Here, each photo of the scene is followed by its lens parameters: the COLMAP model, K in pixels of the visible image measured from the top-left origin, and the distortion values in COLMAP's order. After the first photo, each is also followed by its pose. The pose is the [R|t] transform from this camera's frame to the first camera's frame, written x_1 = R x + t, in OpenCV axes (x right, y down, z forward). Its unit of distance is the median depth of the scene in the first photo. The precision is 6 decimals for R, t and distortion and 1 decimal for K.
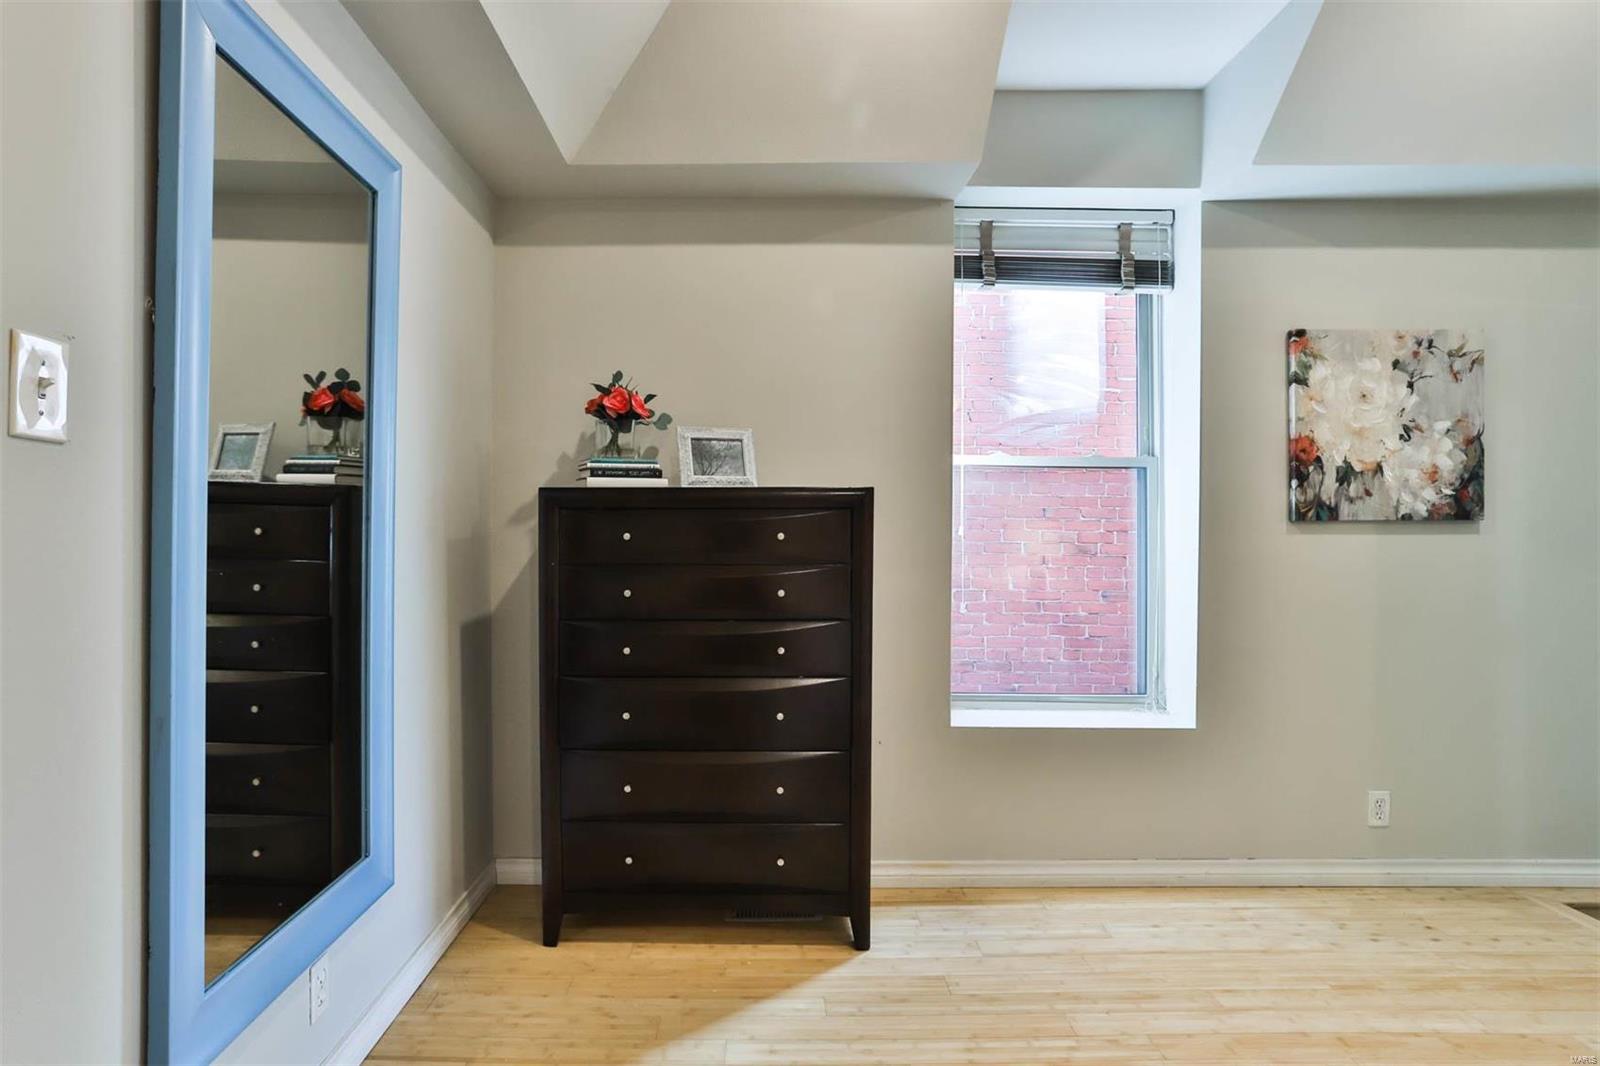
lens RADIAL K [[868.0, 0, 794.3], [0, 868.0, 535.7], [0, 0, 1]] dist [0.007911, 0.002989]
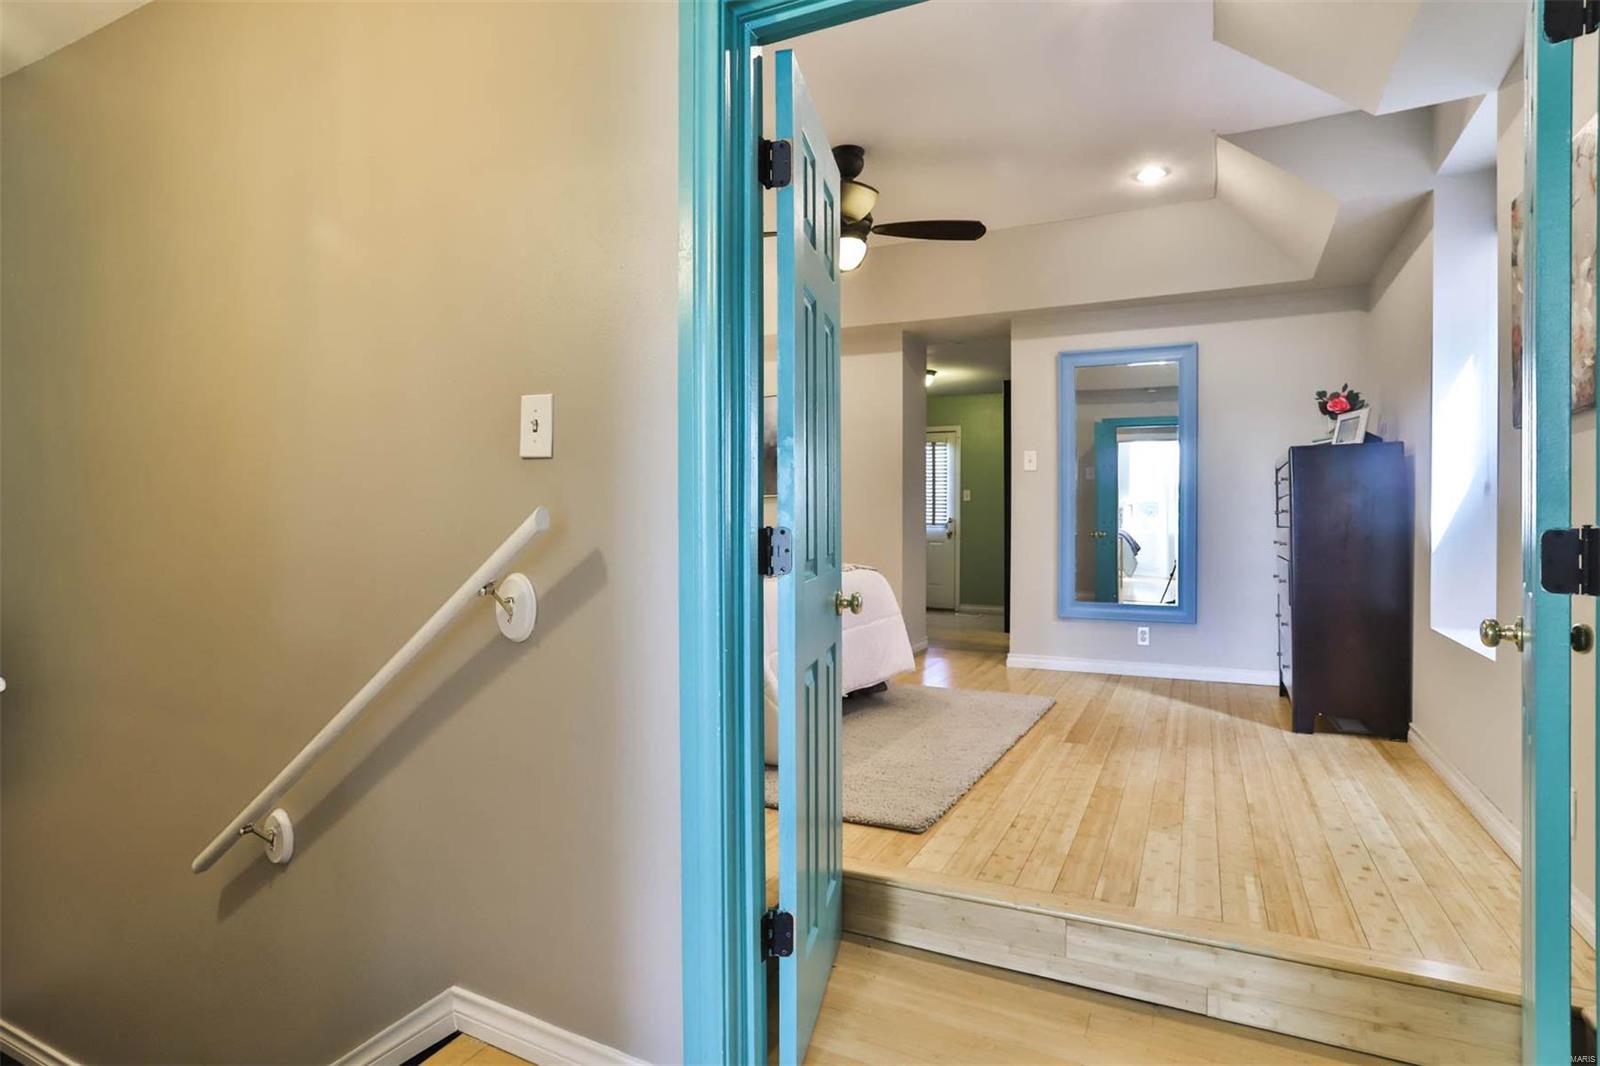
lens RADIAL K [[826.8, 0, 796.9], [0, 826.8, 526.0], [0, 0, 1]] dist [-0.047738, 0.028011]
pose [[-0.461345, 0.003482, -0.887214, 1.947634], [0.009599, 0.999953, -0.001067, 0.086333], [0.887169, -0.009009, -0.461357, 0.923474]]
